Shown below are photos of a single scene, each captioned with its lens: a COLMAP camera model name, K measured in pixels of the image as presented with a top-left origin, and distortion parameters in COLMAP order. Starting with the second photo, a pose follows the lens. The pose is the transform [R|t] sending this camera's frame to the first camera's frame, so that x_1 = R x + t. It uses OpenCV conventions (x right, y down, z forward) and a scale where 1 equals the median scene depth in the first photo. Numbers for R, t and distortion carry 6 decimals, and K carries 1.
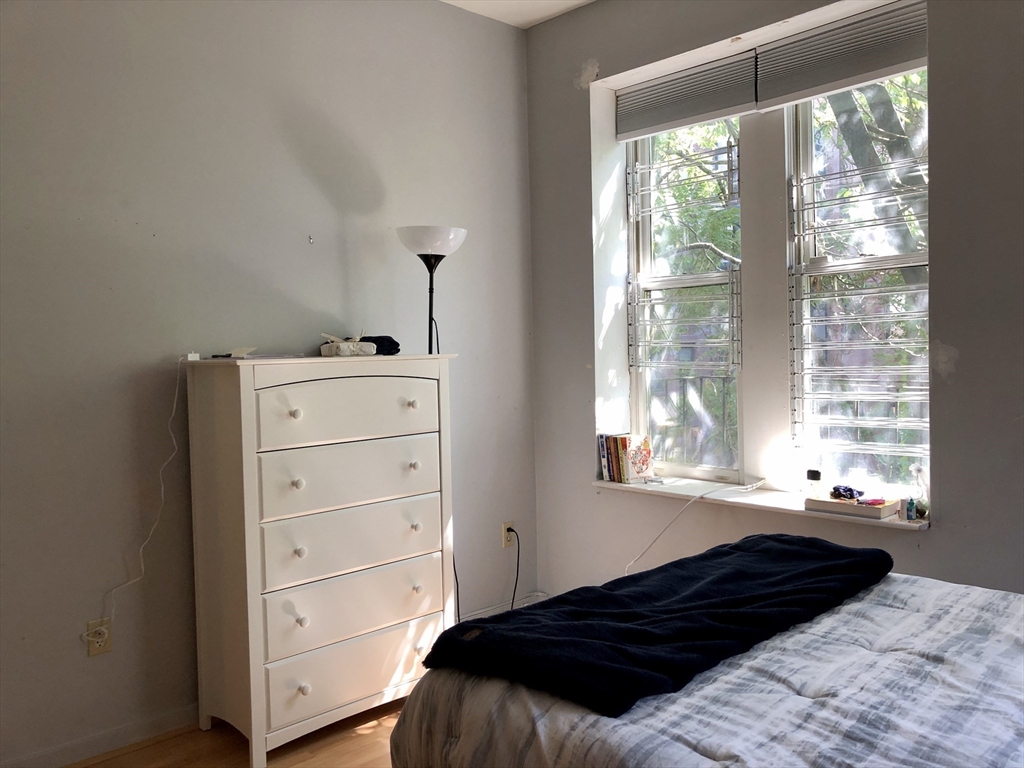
lens RADIAL K [[839.9, 0, 513.5], [0, 839.9, 383.3], [0, 0, 1]] dist [0.021267, -0.025567]
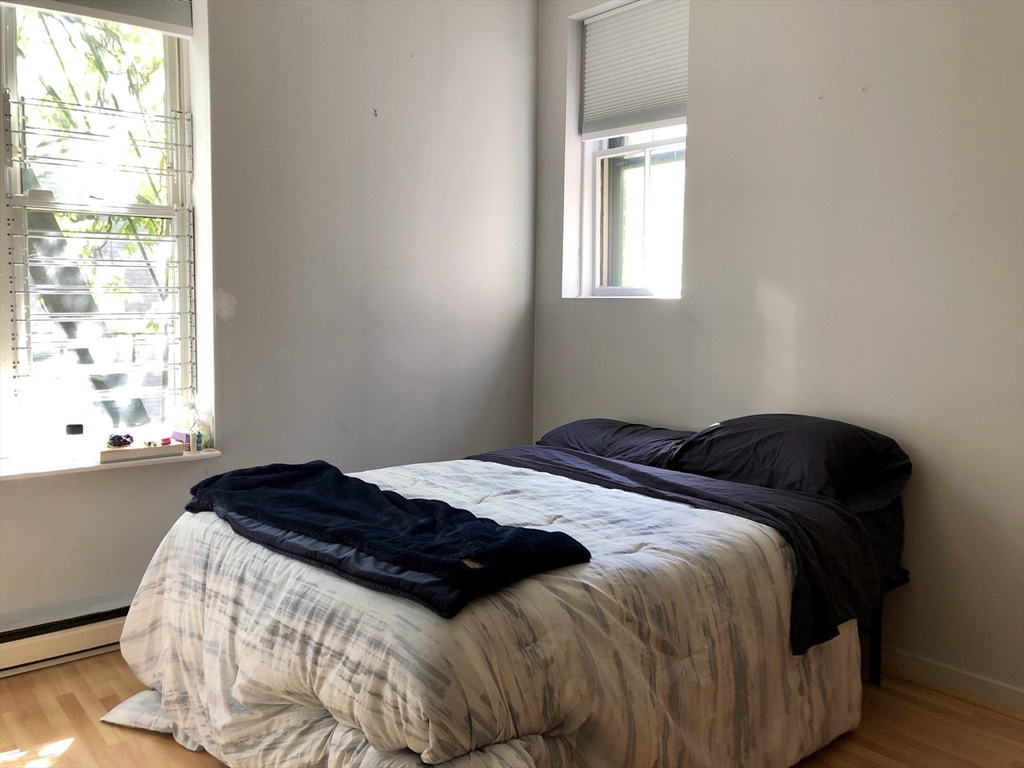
lens RADIAL K [[839.9, 0, 518.7], [0, 839.9, 381.5], [0, 0, 1]] dist [0.021267, -0.025567]
pose [[0.057658, -0.068968, 0.995951, -1.122787], [0.026052, 0.997375, 0.067558, 0.013471], [-0.997996, 0.022051, 0.059304, 0.949128]]
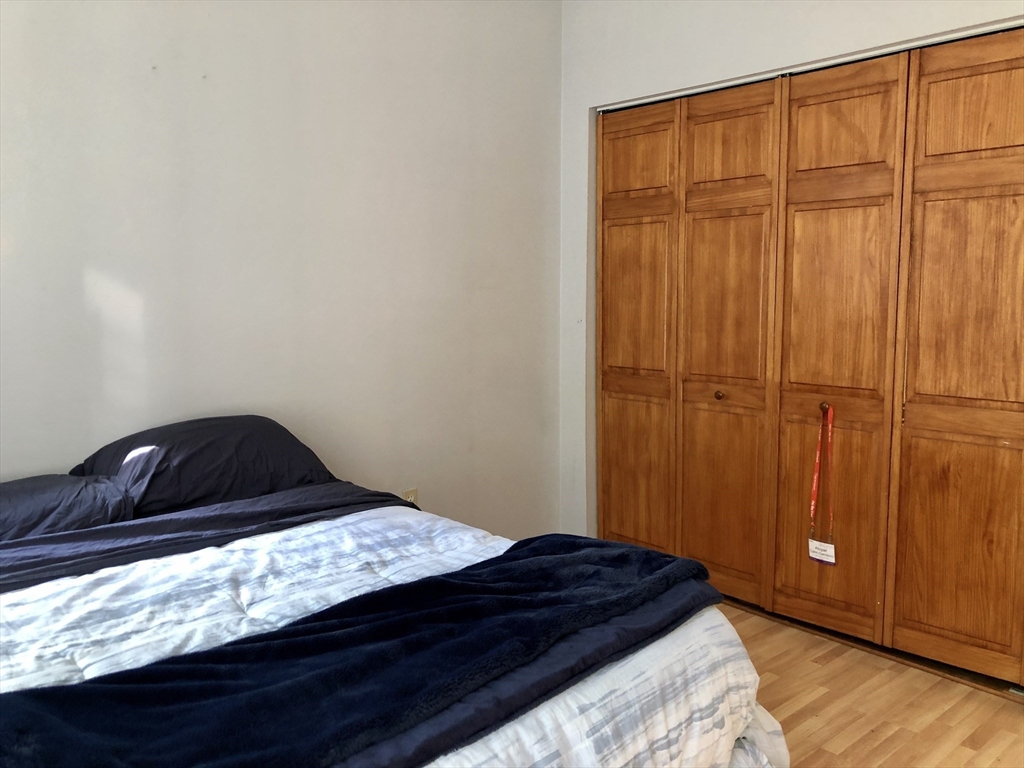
lens RADIAL K [[839.9, 0, 517.2], [0, 839.9, 385.0], [0, 0, 1]] dist [0.021267, -0.025567]
pose [[-0.999623, 0.022424, 0.015852, 0.124764], [0.024481, 0.989211, 0.144435, -0.073541], [-0.012443, 0.144769, -0.989387, 2.156726]]
